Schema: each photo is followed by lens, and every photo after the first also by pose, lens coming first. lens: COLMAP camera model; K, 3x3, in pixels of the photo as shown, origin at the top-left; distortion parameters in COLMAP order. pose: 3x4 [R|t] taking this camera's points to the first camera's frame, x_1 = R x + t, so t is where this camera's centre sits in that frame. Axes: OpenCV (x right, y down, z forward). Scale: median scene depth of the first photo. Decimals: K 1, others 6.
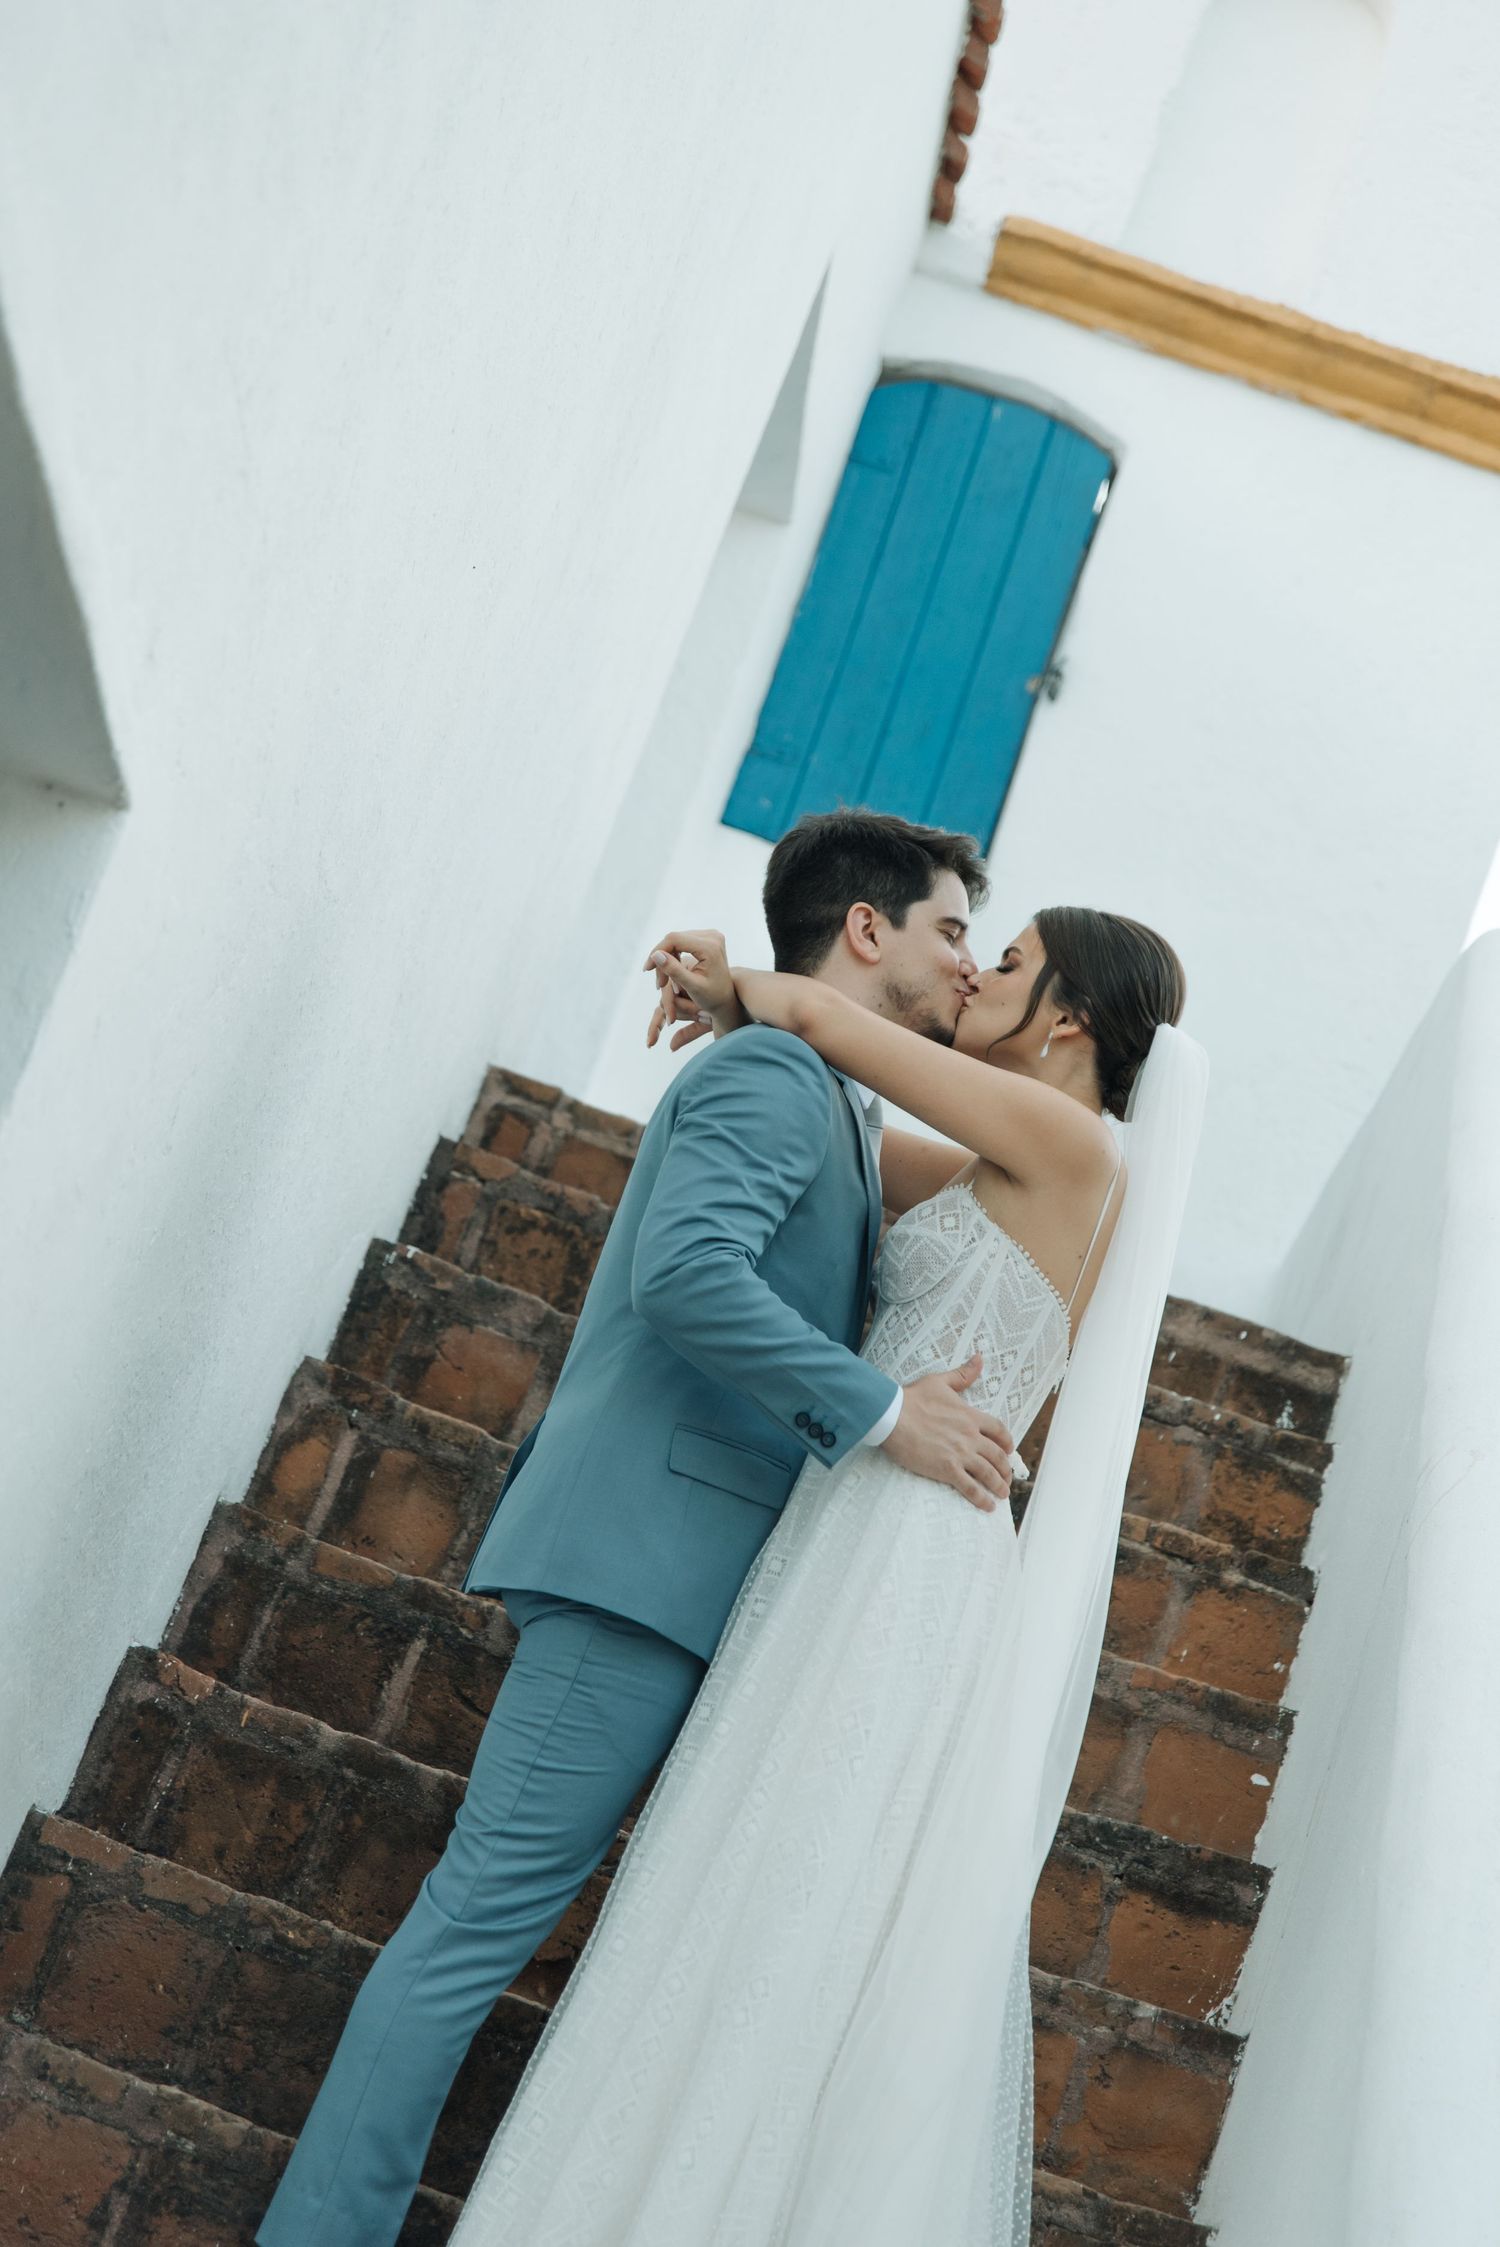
lens RADIAL K [[4340.9, 0, 746.8], [0, 4340.9, 1143.4], [0, 0, 1]] dist [0.014919, 0.078536]
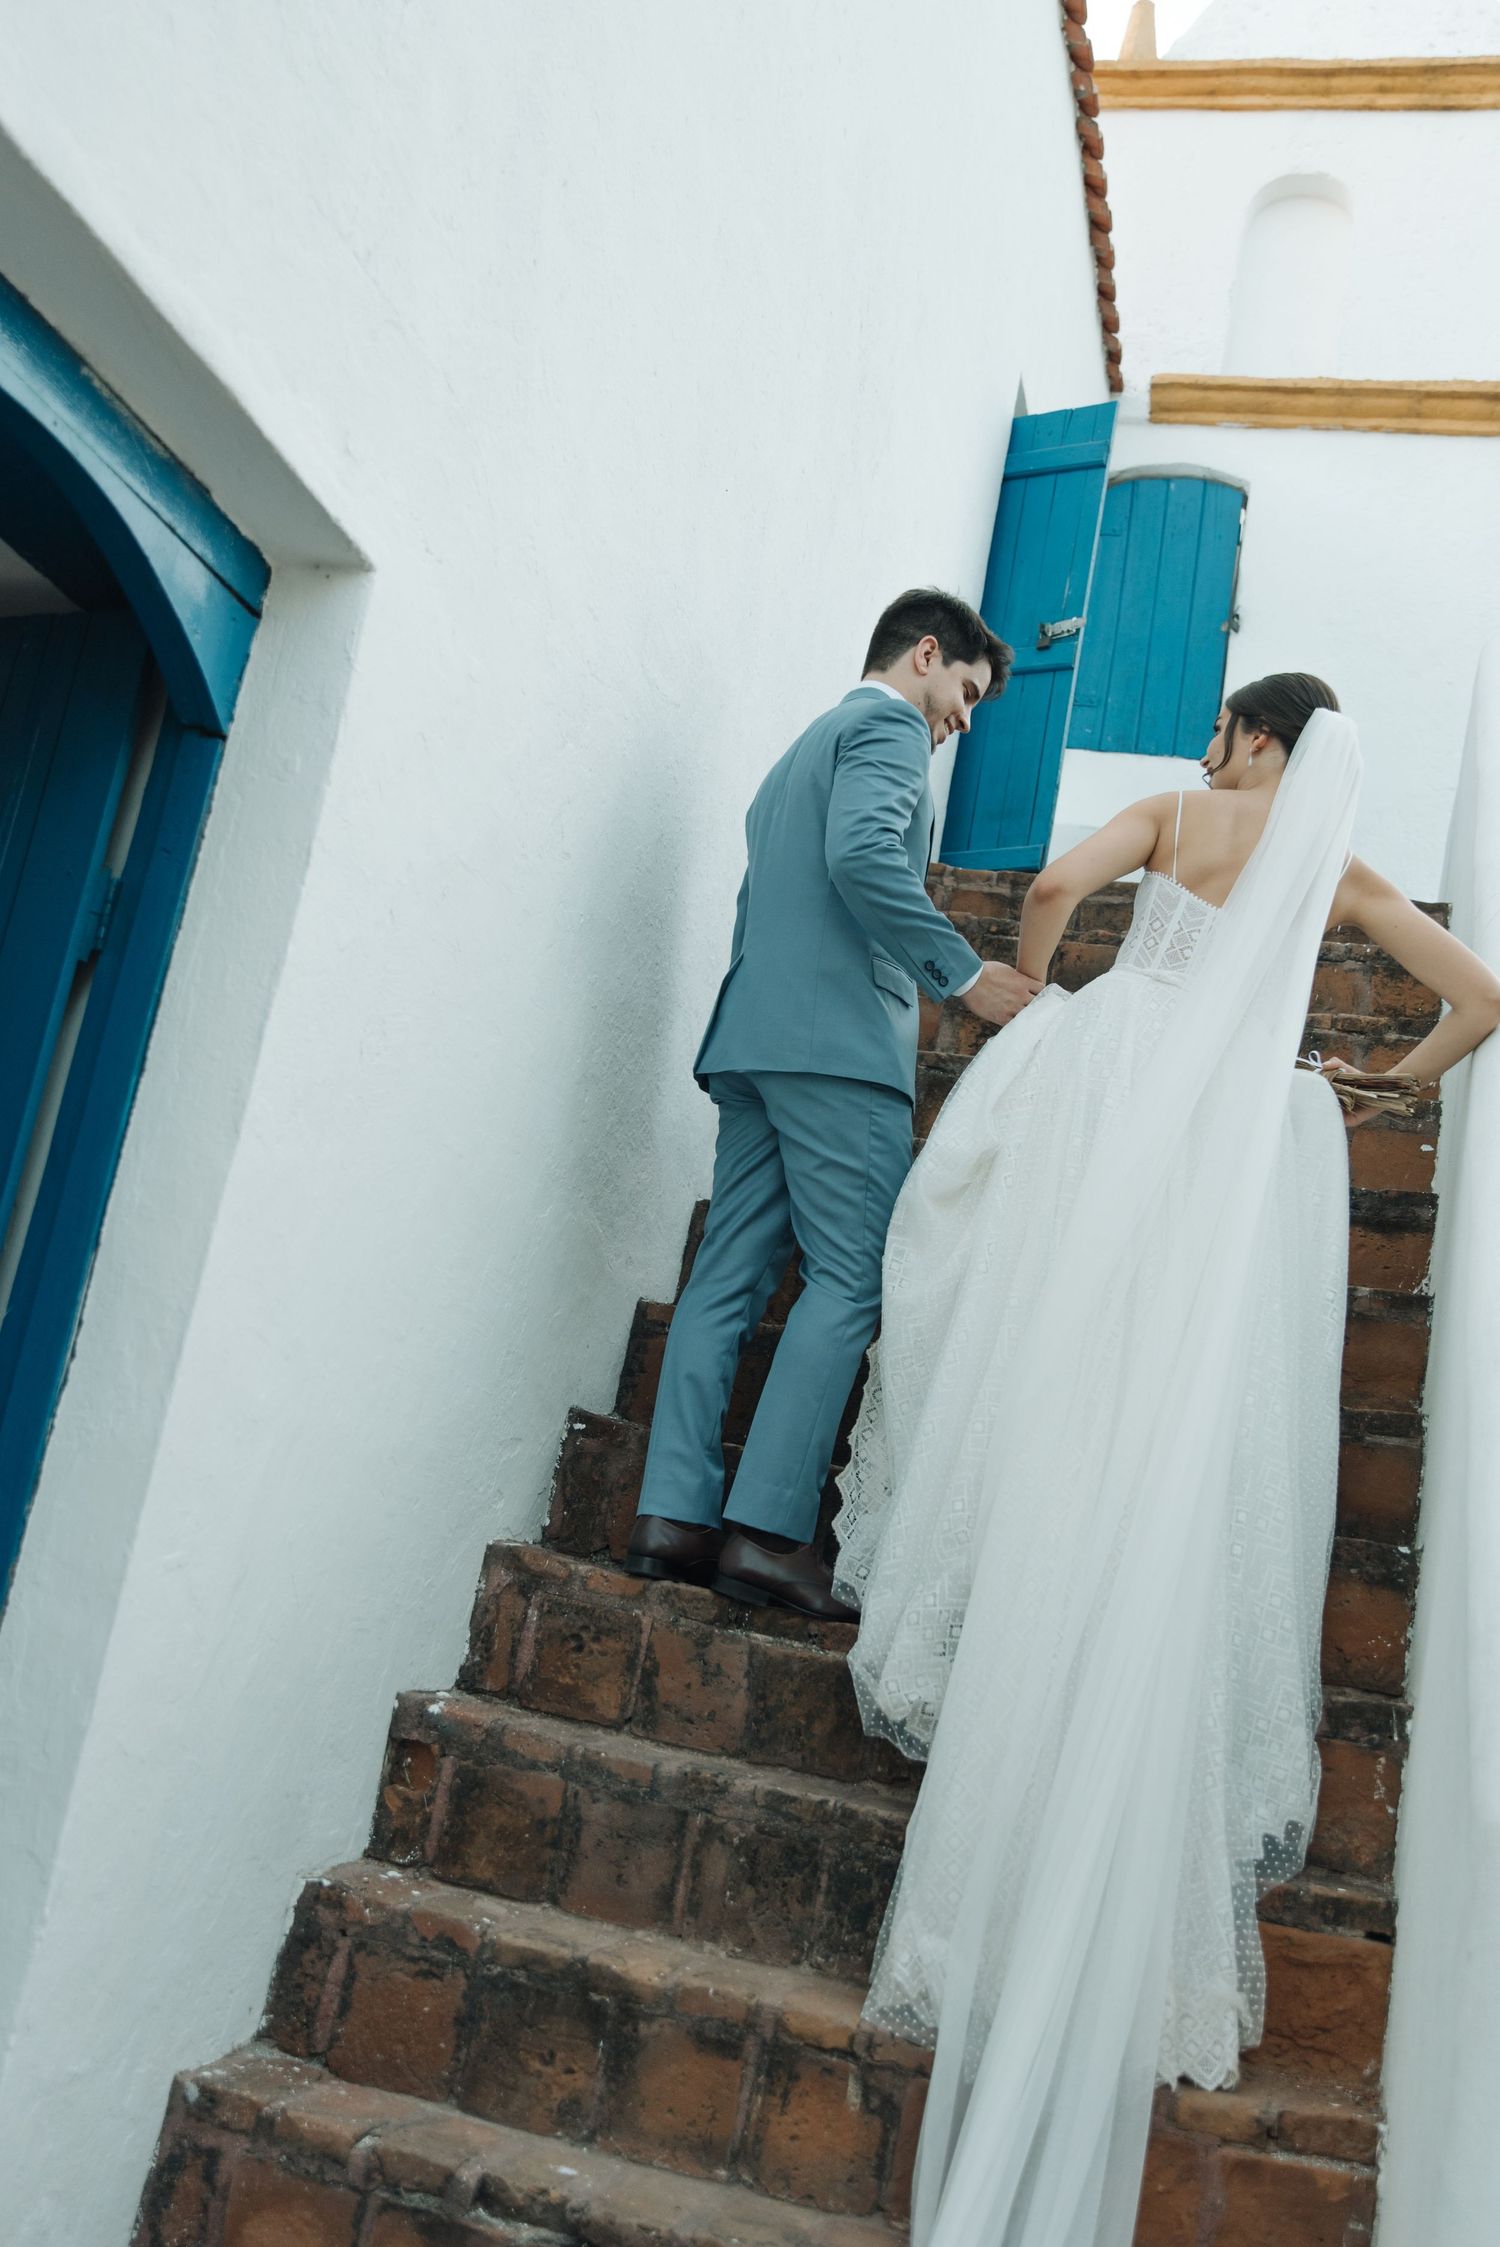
lens RADIAL K [[2061.4, 0, 756.0], [0, 2061.4, 1128.9], [0, 0, 1]] dist [-0.008832, 0.002171]
pose [[0.946592, -0.216286, -0.239130, 0.070868], [0.221449, 0.975157, -0.005397, 0.093820], [0.234357, -0.047846, 0.970973, 0.230037]]
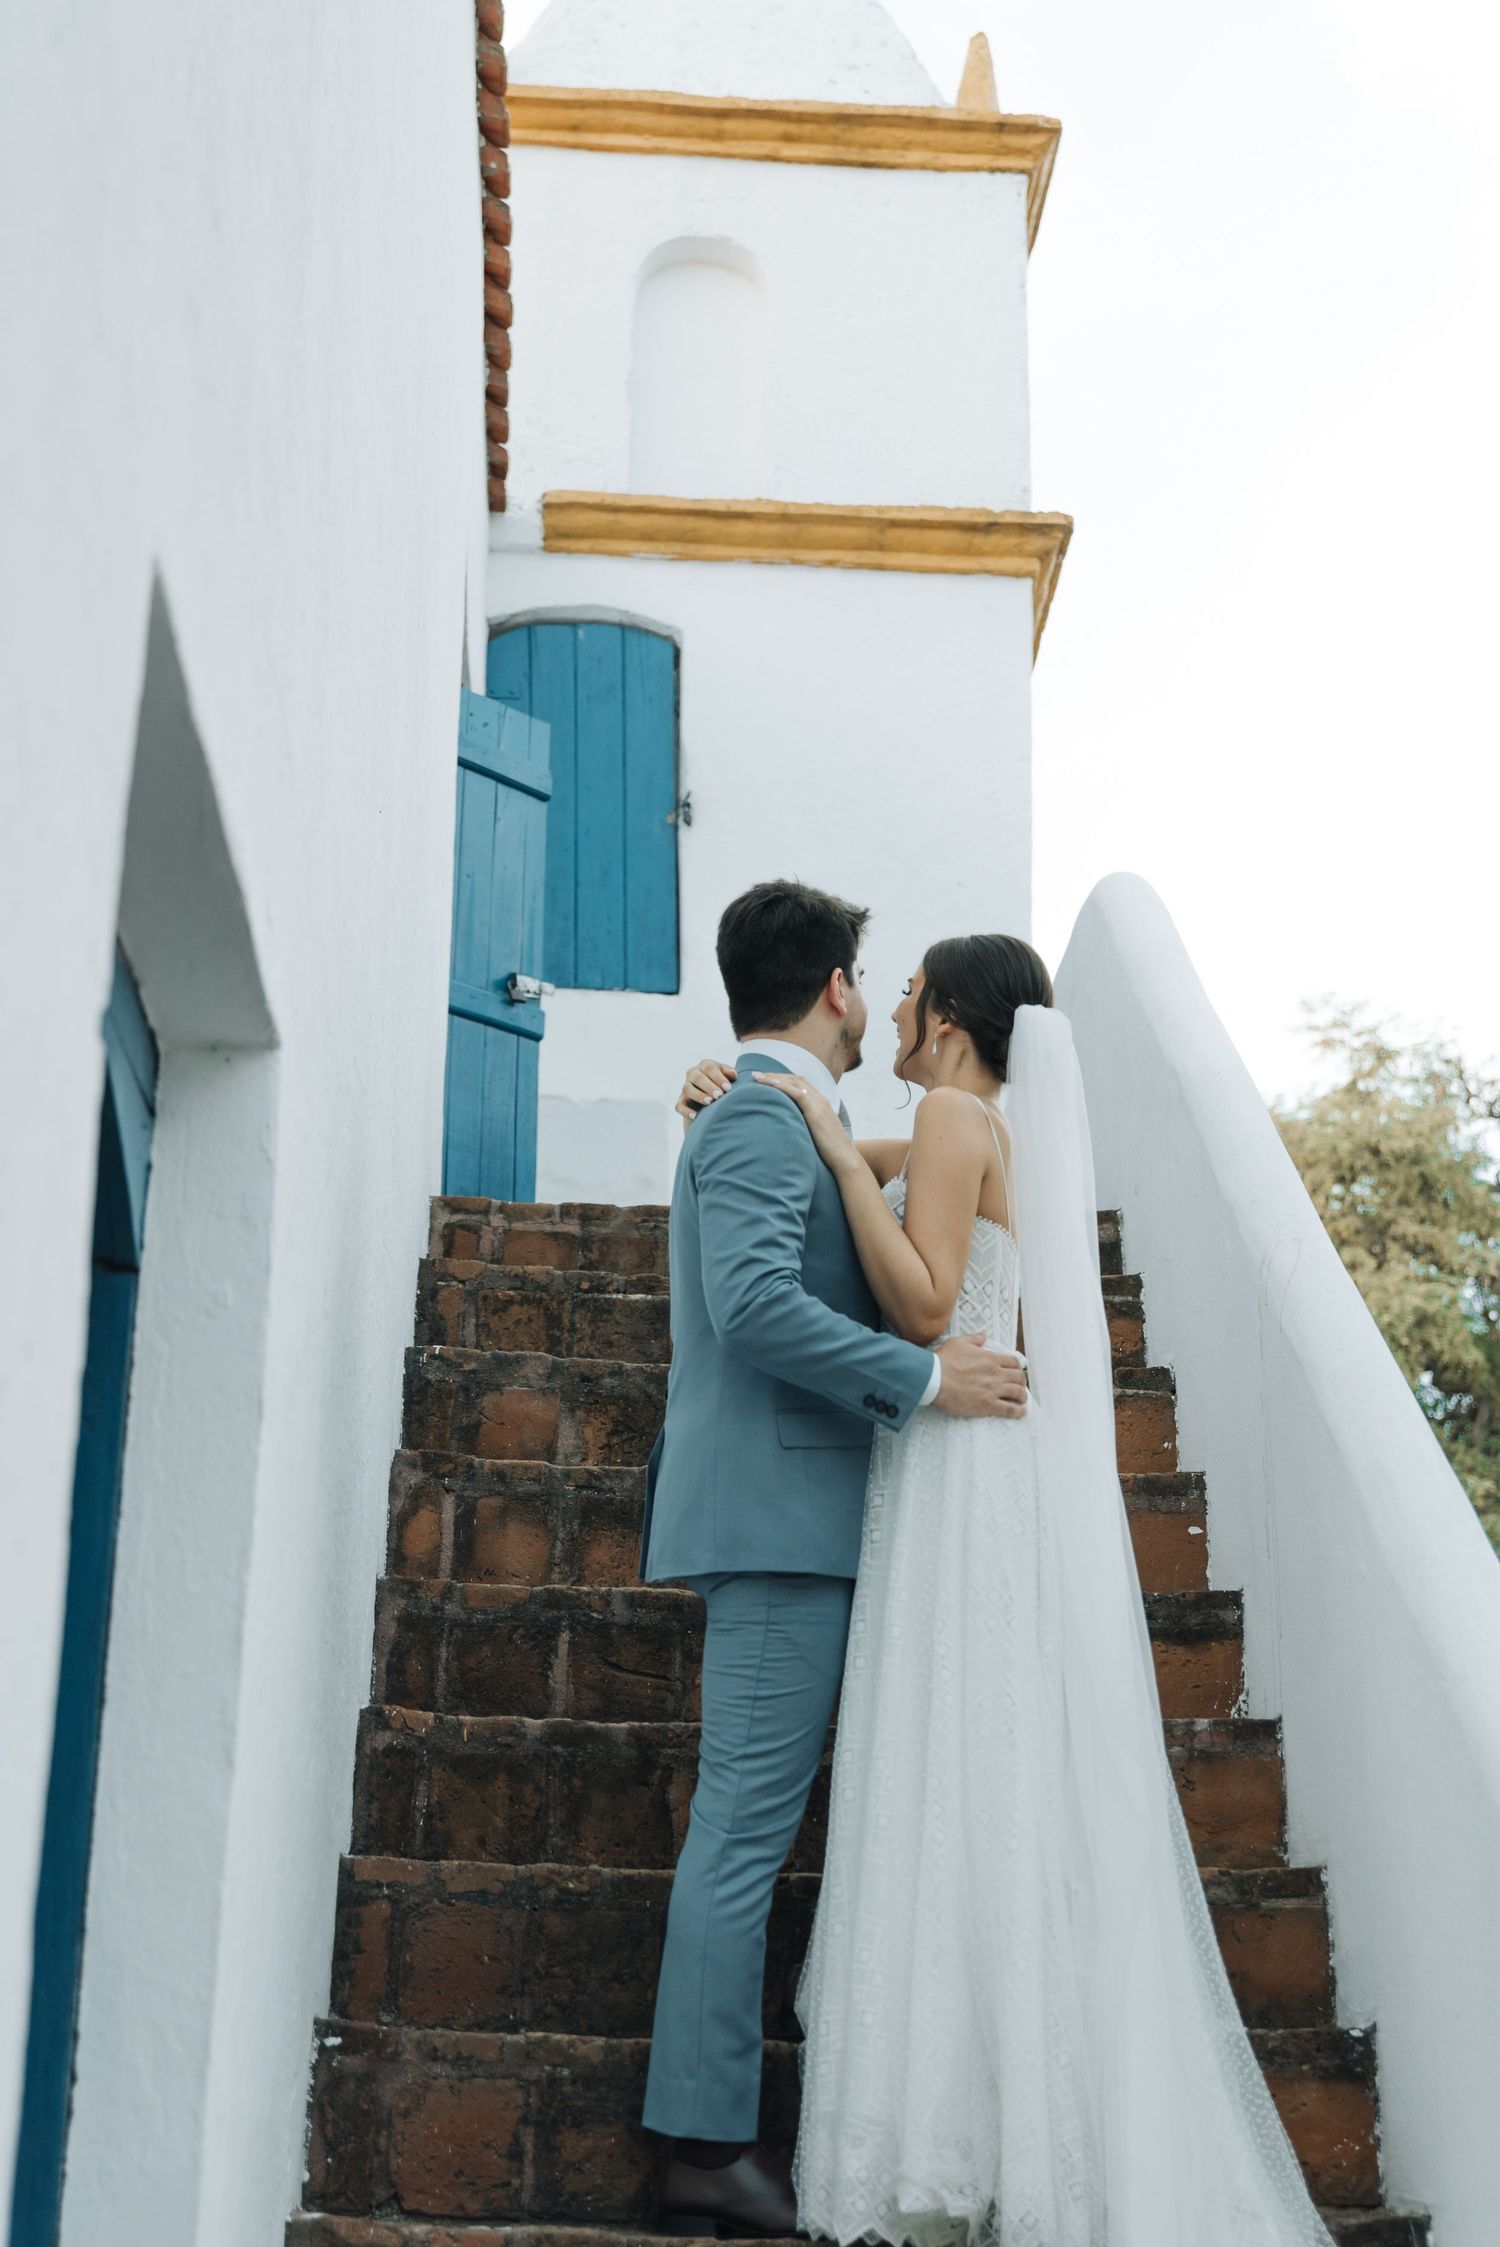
lens RADIAL K [[3082.3, 0, 752.9], [0, 3082.3, 1123.6], [0, 0, 1]] dist [-0.002704, -0.005186]
pose [[0.947009, -0.300012, 0.114749, -0.081890], [0.302192, 0.953246, -0.001682, -0.010079], [-0.108880, 0.036269, 0.993393, 0.086815]]
